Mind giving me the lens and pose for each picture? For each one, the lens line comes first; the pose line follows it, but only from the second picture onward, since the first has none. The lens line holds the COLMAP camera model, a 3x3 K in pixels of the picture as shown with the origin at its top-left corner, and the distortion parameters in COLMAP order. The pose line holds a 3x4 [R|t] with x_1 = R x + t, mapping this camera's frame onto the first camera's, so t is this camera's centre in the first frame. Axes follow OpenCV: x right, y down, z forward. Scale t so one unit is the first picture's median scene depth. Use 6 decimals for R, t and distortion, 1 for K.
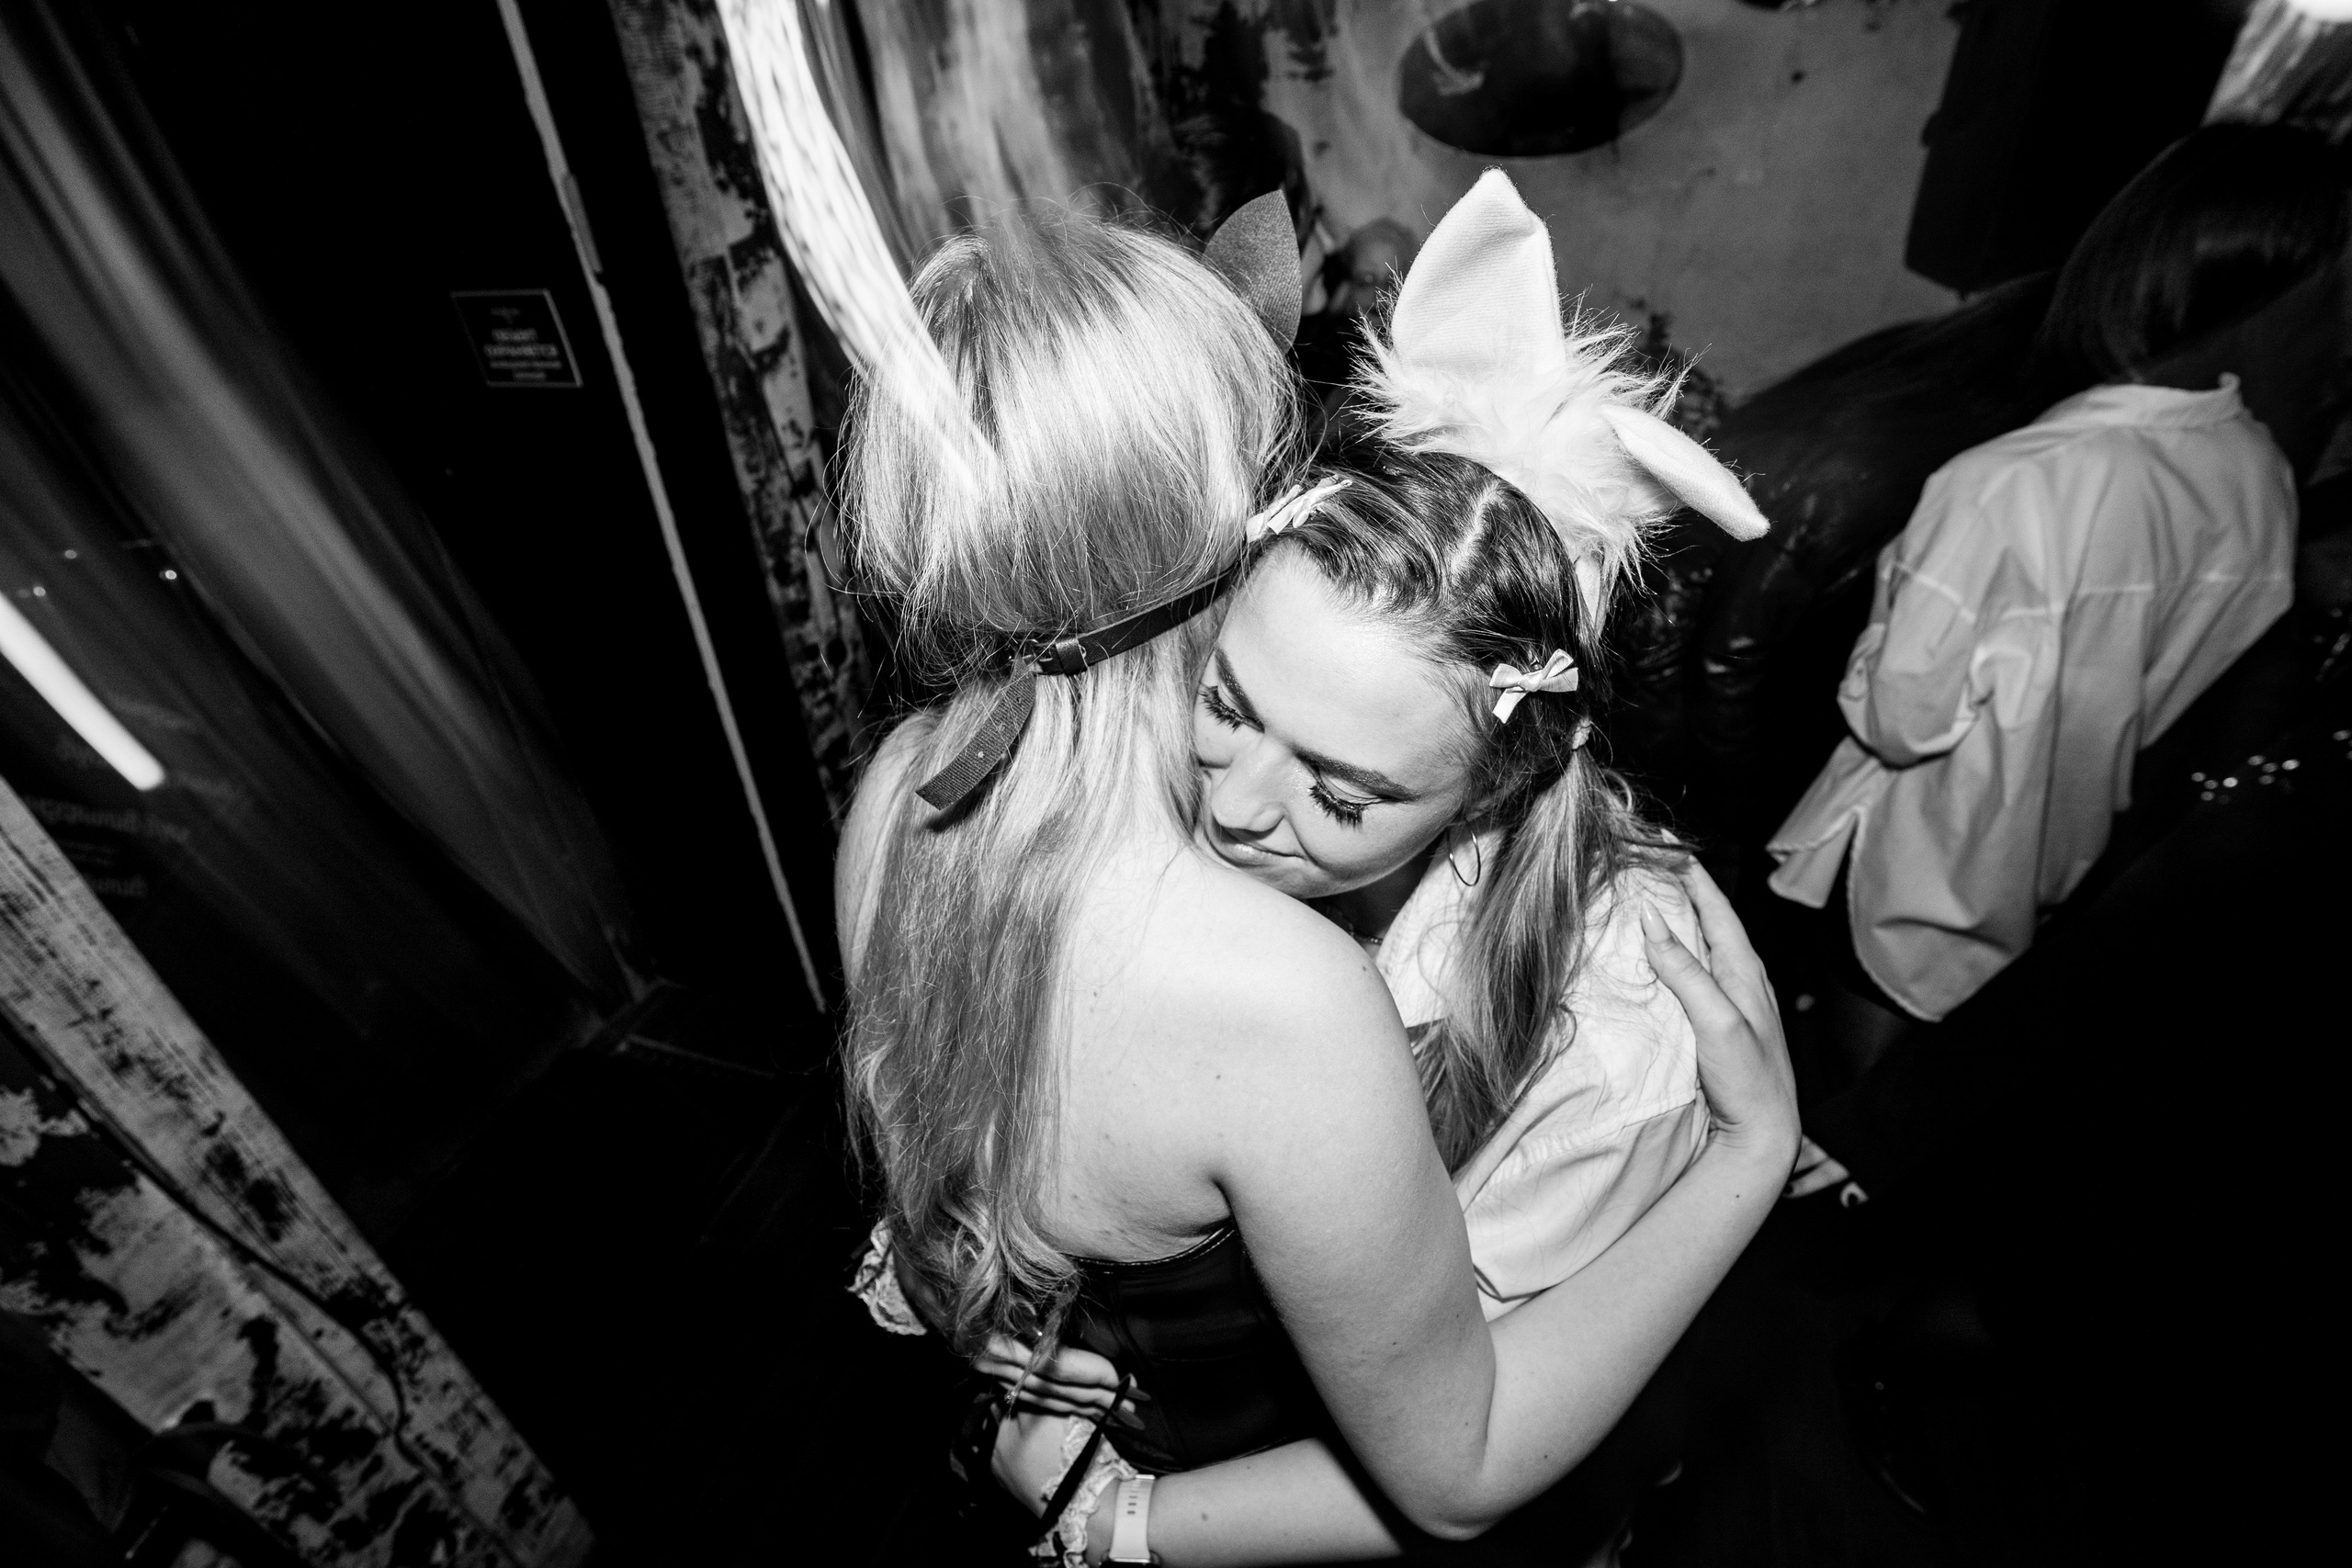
lens RADIAL K [[1174.4, 0, 1179.8], [0, 1174.4, 781.1], [0, 0, 1]] dist [-0.089798, 0.051844]
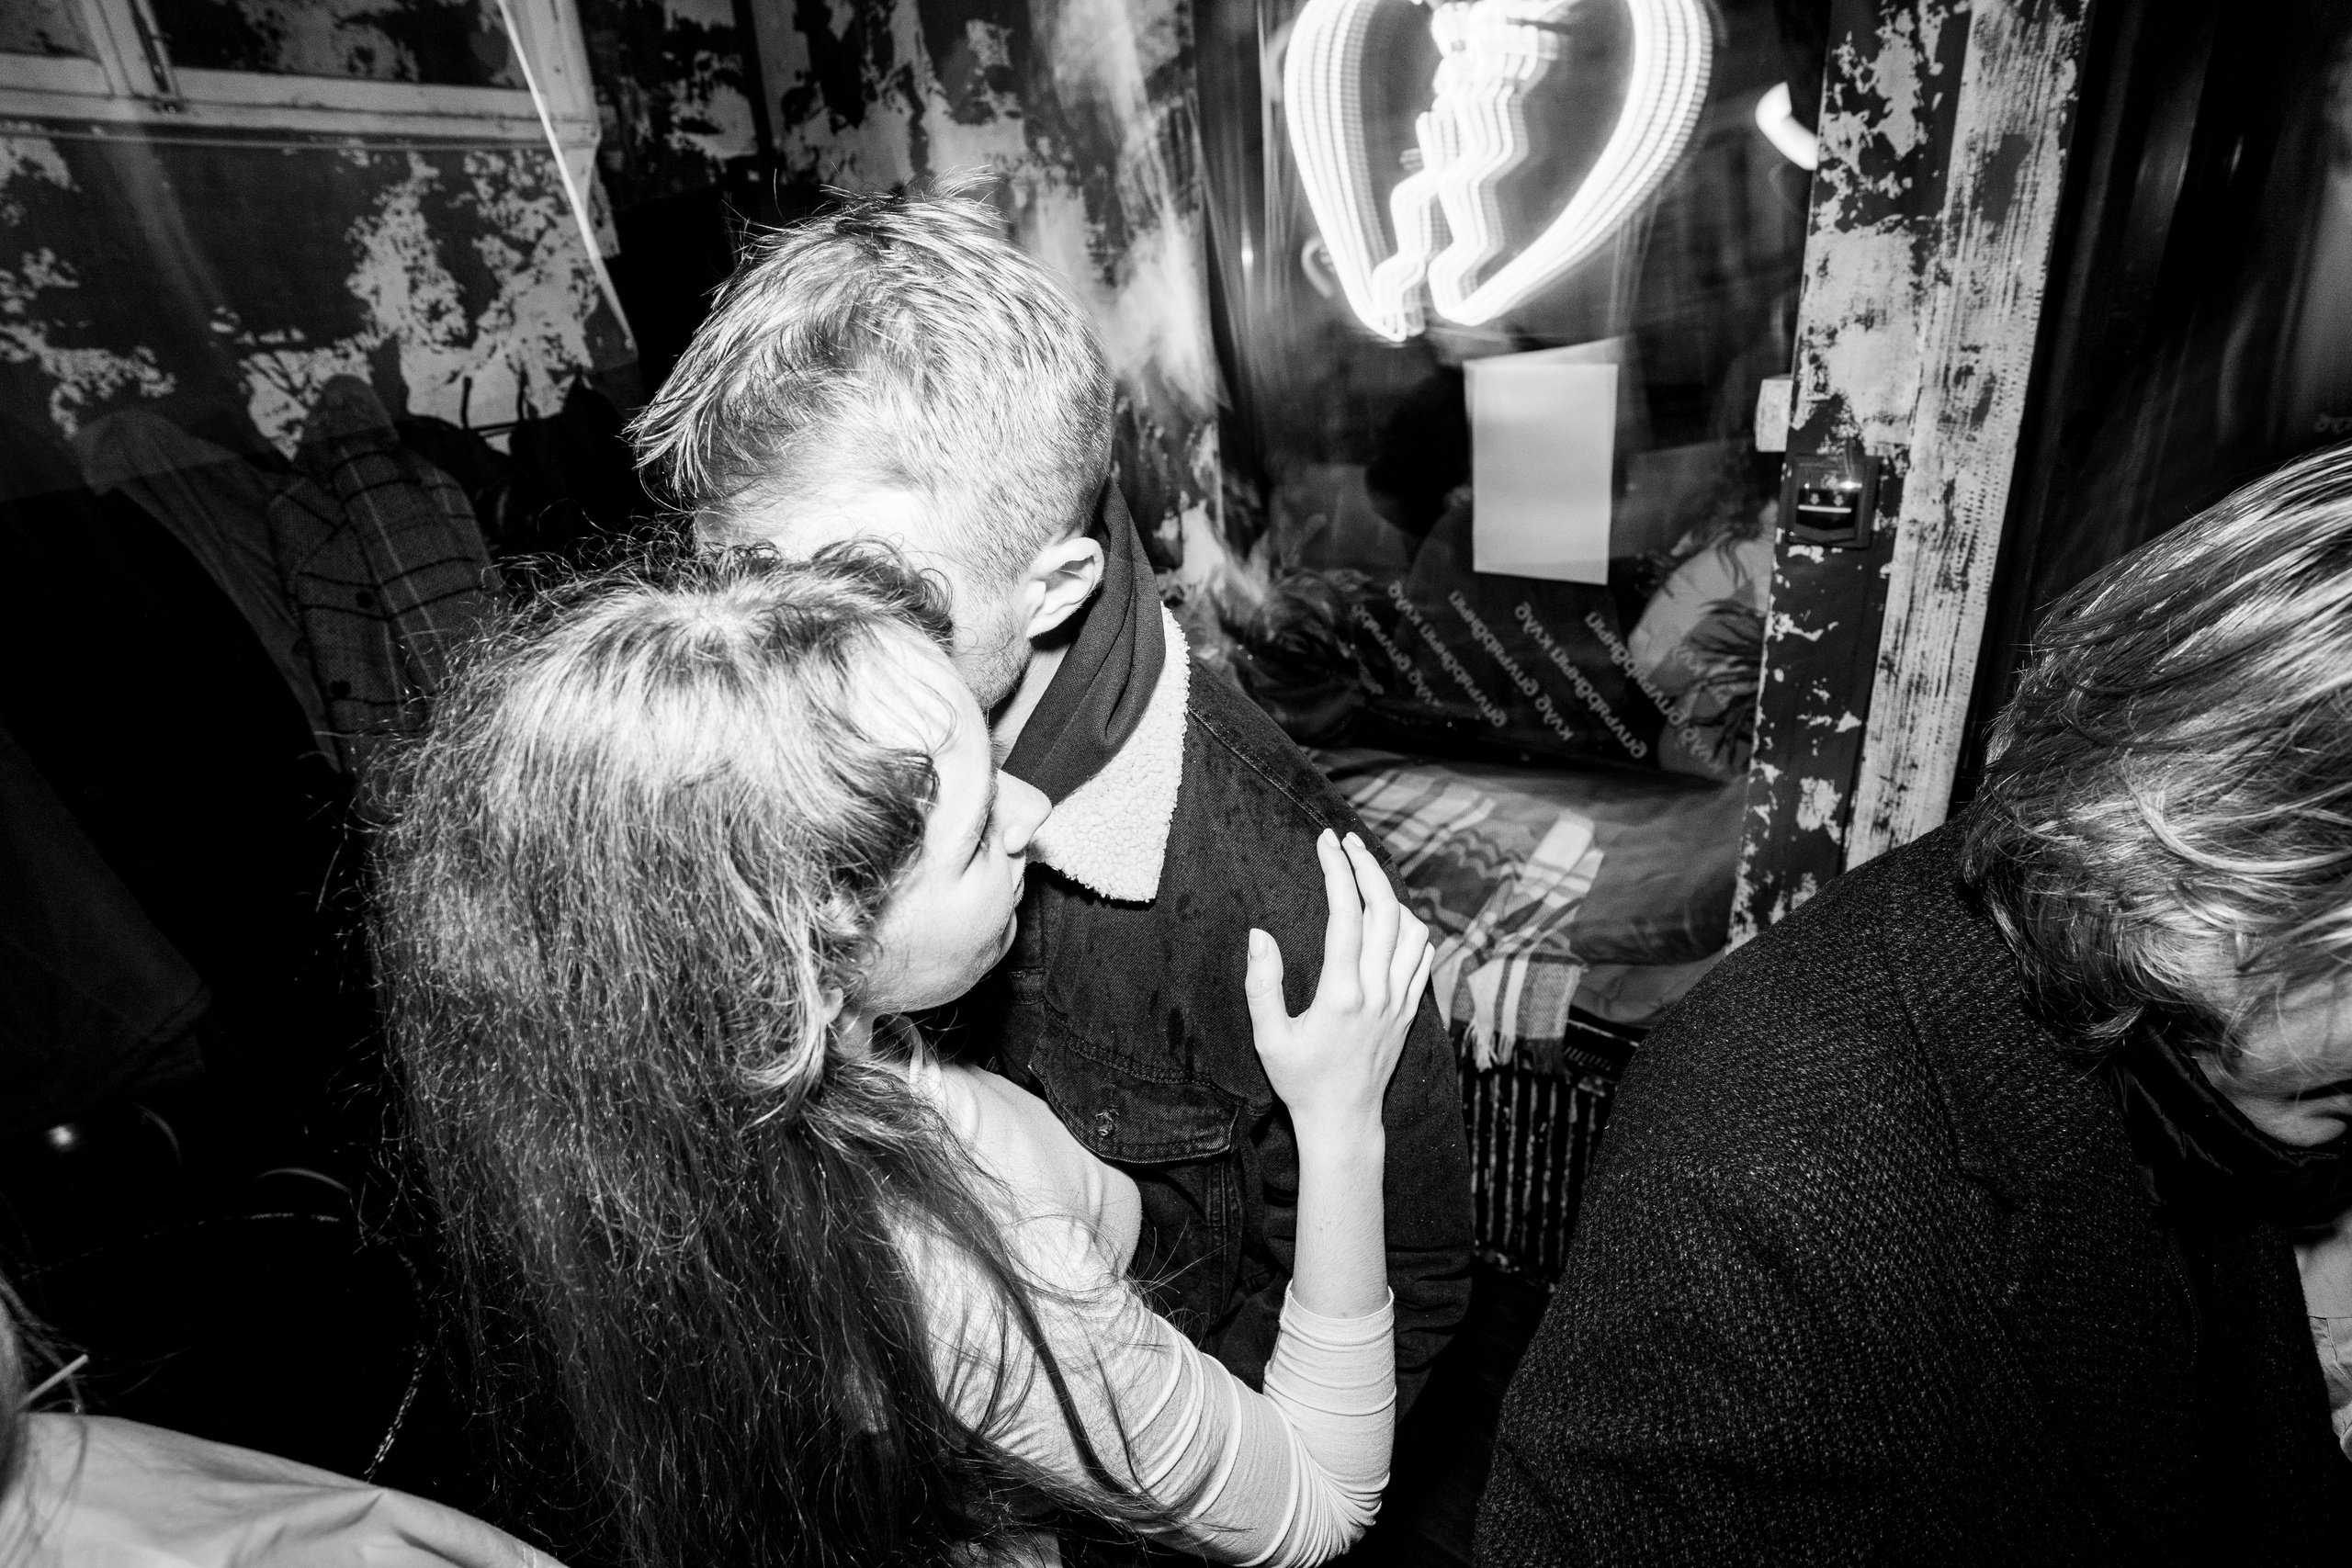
lens RADIAL K [[1172.9, 0, 1171.2], [0, 1172.9, 771.5], [0, 0, 1]] dist [-0.068237, 0.036473]
pose [[-0.367832, 0.430739, -0.824114, 0.288291], [-0.440542, 0.699758, 0.562372, -0.117787], [0.818916, 0.569915, -0.067634, 0.253727]]
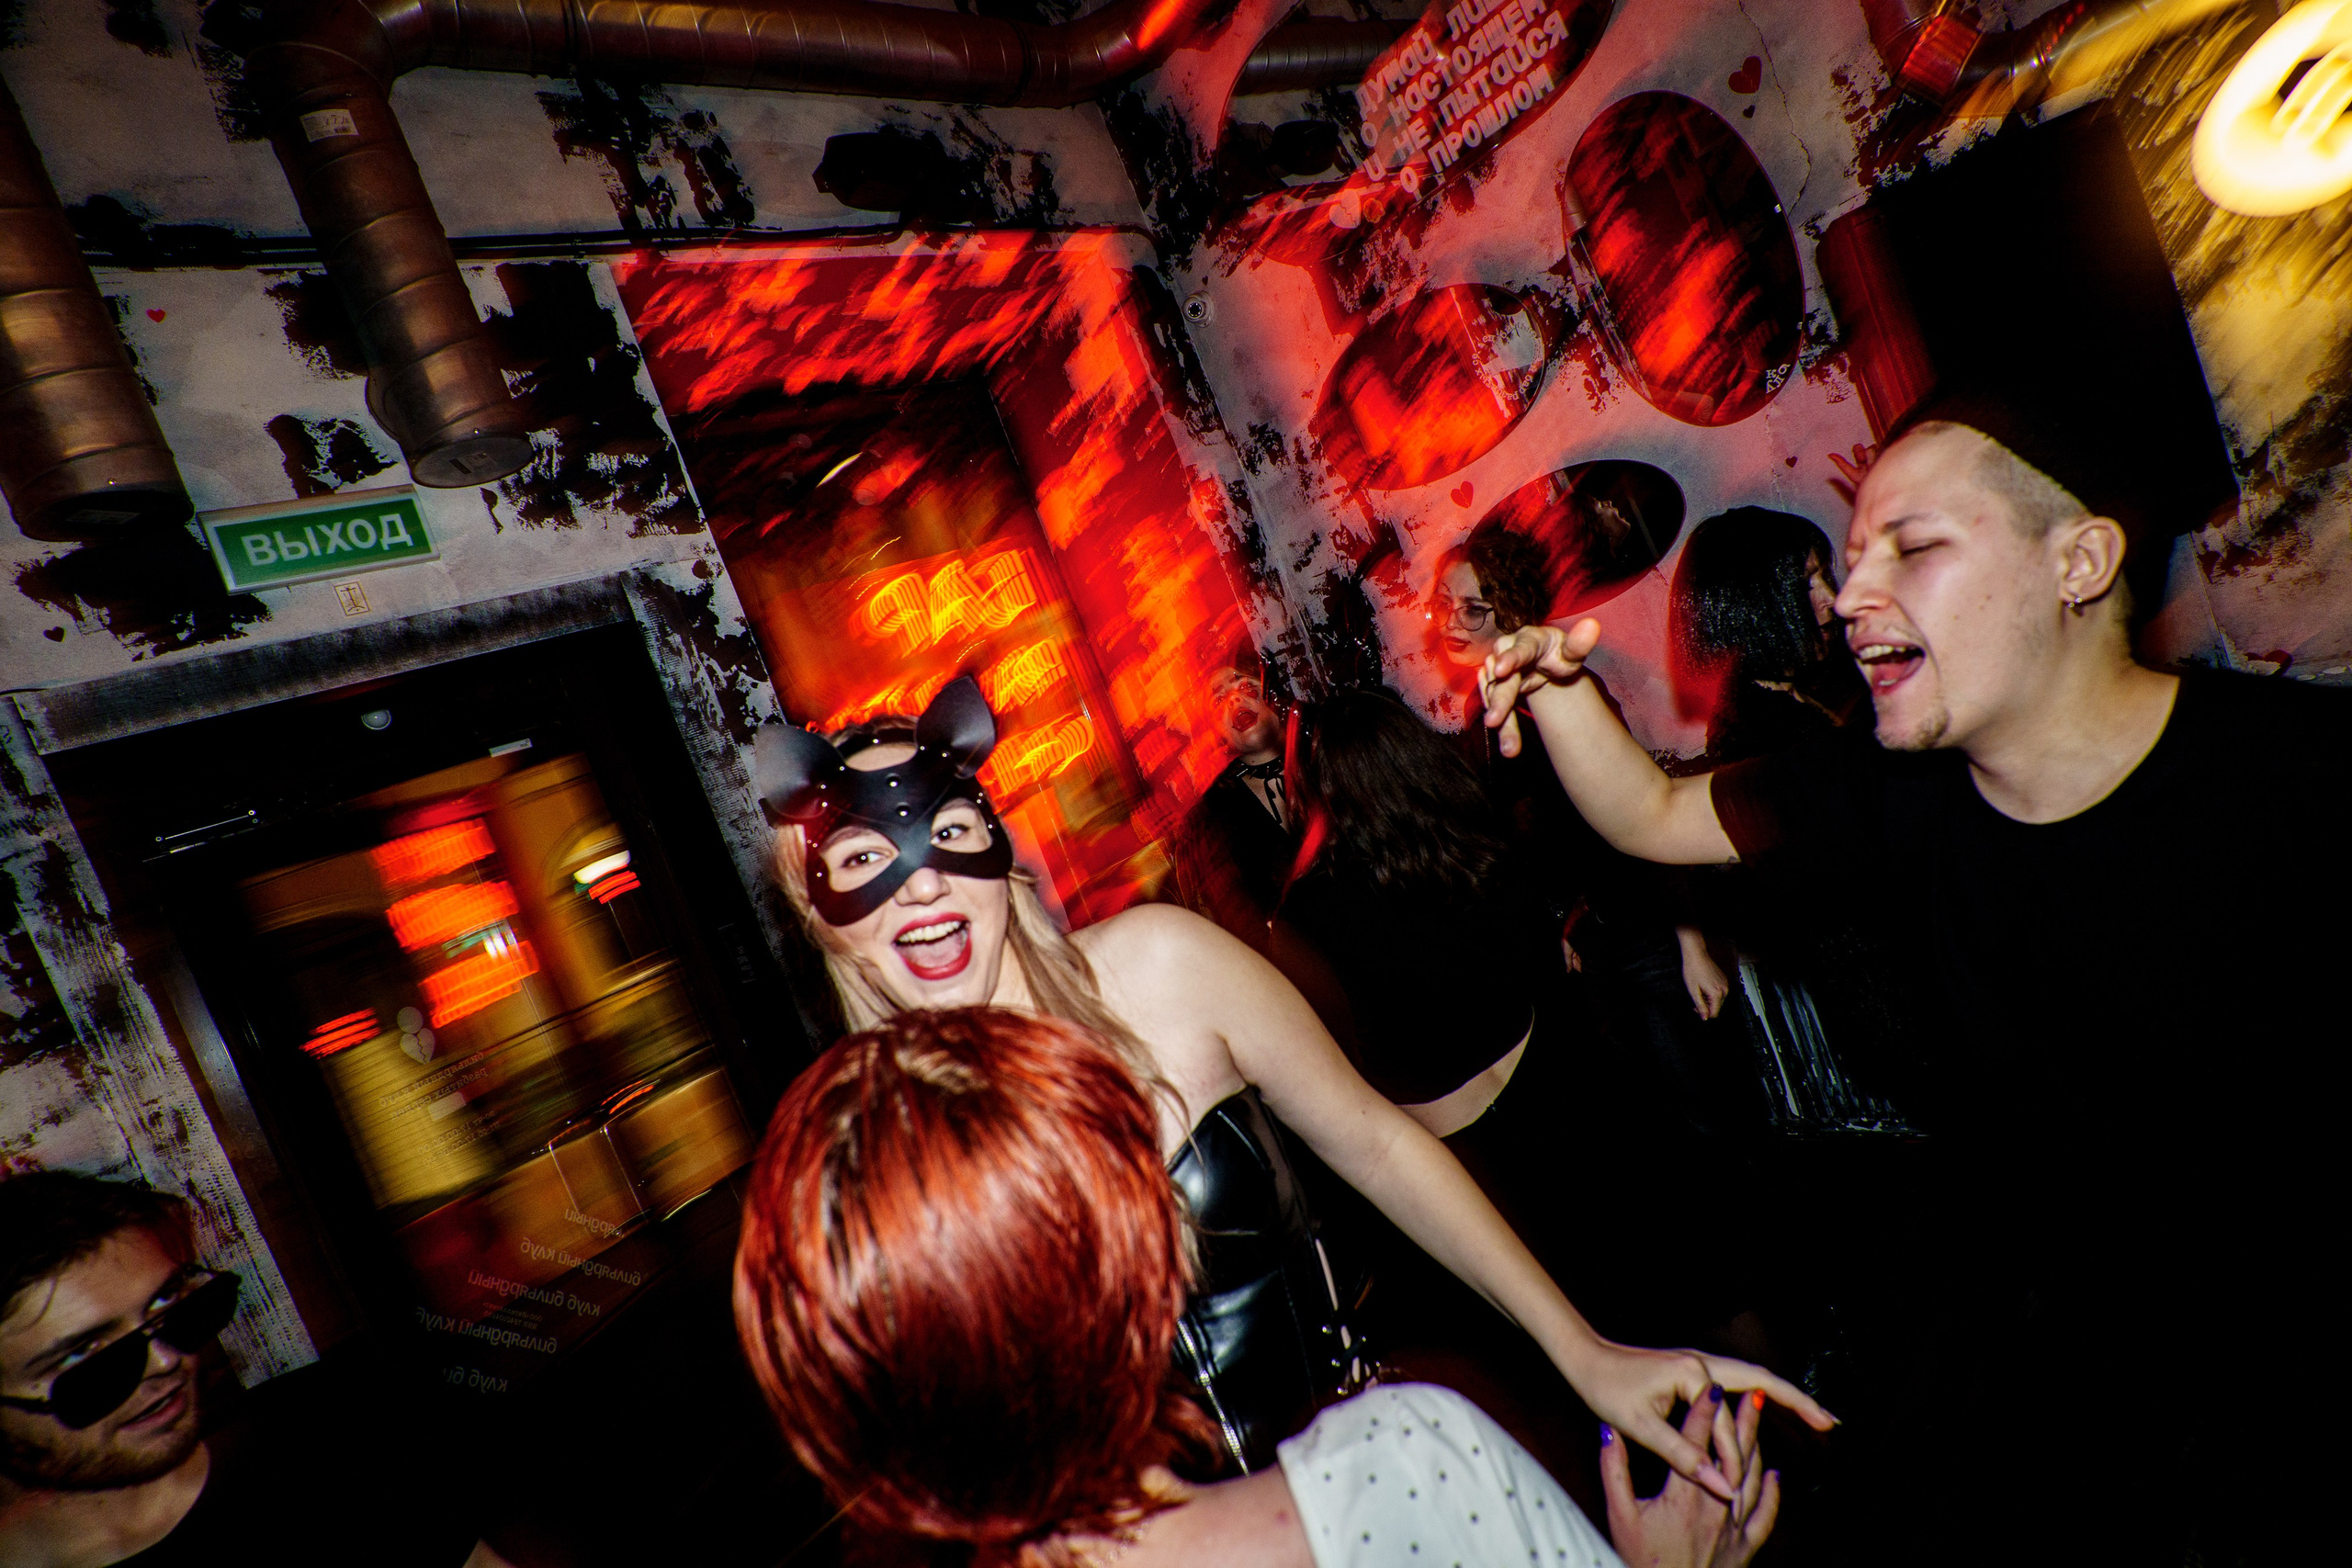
lens RADIAL K [[1162.6, 0, 1176.0], [0, 1162.6, 784.0], [0, 0, 1]] dist [-0.070109, 0.033050]
pose [[0.842425, -0.237831, -0.483483, 0.823667], [0.016288, 0.908142, -0.418345, 0.071135], [0.538567, 0.344550, 0.768916, 0.060755]]
